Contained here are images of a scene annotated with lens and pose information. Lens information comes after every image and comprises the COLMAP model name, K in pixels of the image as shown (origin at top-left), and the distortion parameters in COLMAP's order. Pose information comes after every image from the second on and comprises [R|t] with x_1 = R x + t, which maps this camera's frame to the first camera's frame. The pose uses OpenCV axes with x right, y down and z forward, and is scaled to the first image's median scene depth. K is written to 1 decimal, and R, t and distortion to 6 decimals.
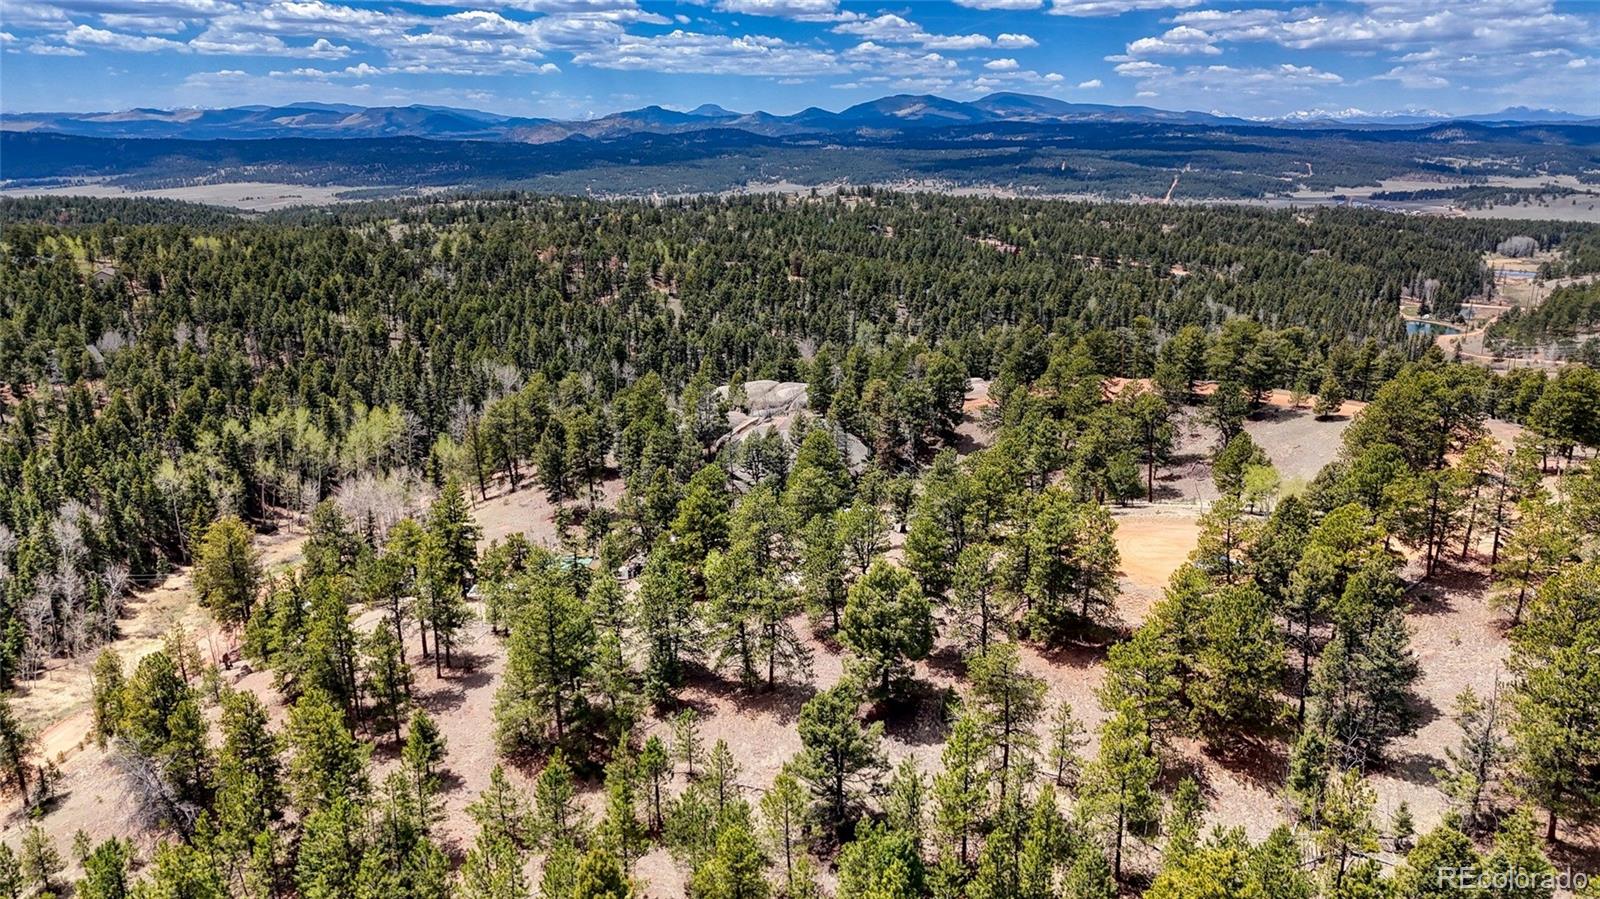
lens RADIAL K [[1166.2, 0, 798.3], [0, 1166.2, 445.0], [0, 0, 1]] dist [0.081000, -0.076606]
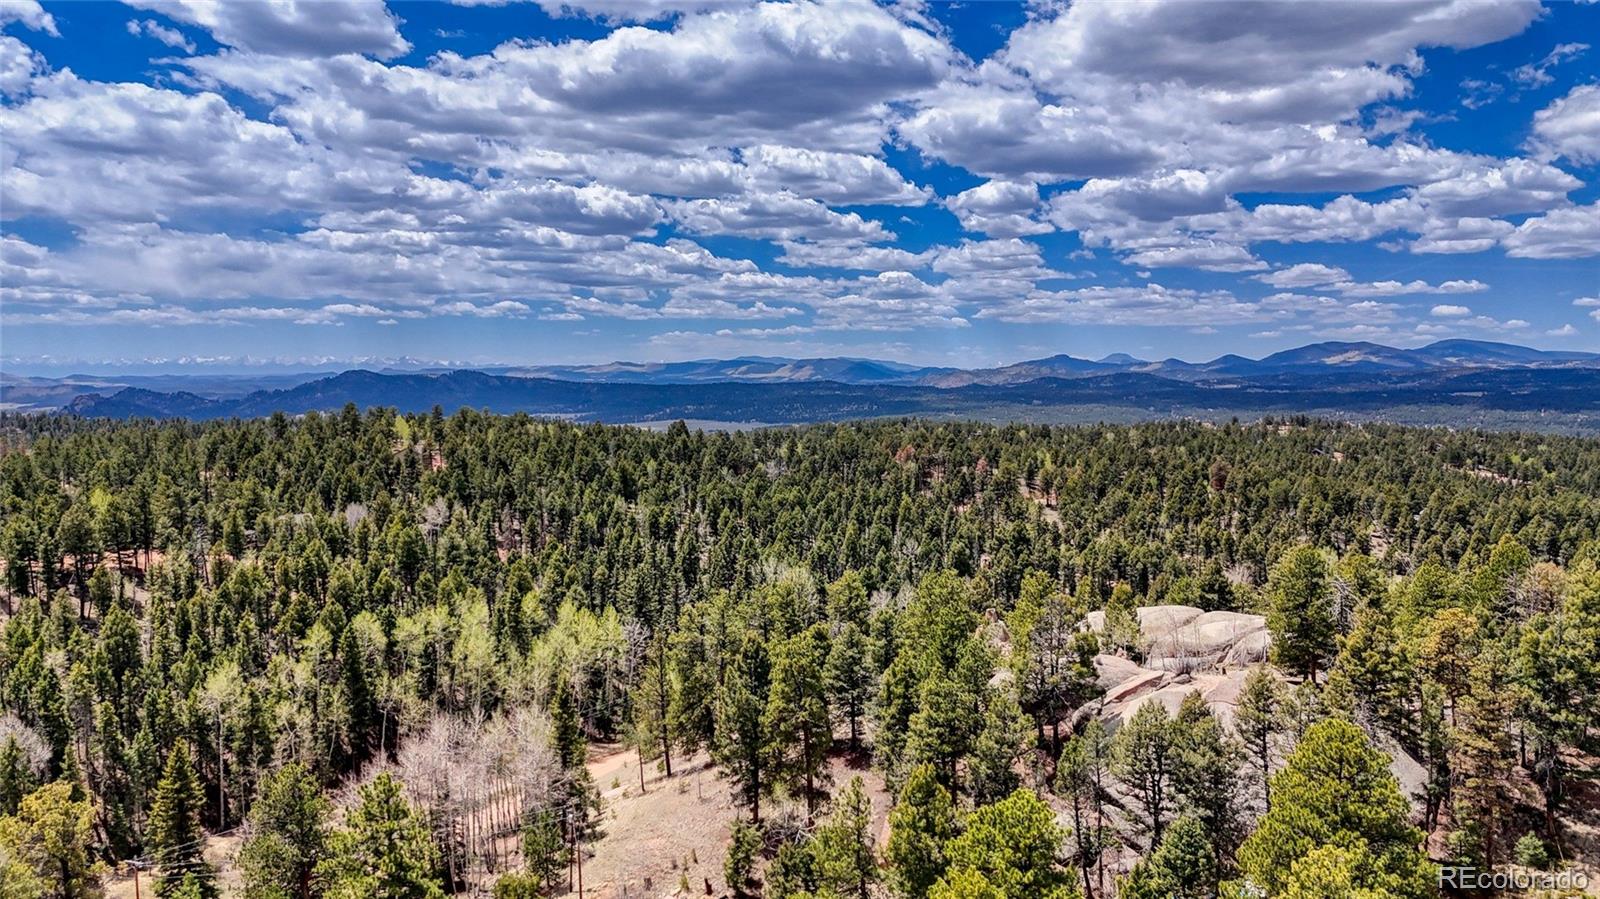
lens RADIAL K [[1166.2, 0, 798.3], [0, 1166.2, 445.0], [0, 0, 1]] dist [0.081000, -0.076606]
pose [[0.943375, 0.021272, -0.331046, -0.009481], [-0.088144, 0.978142, -0.188330, -0.005720], [0.319804, 0.206845, 0.924630, 0.266208]]
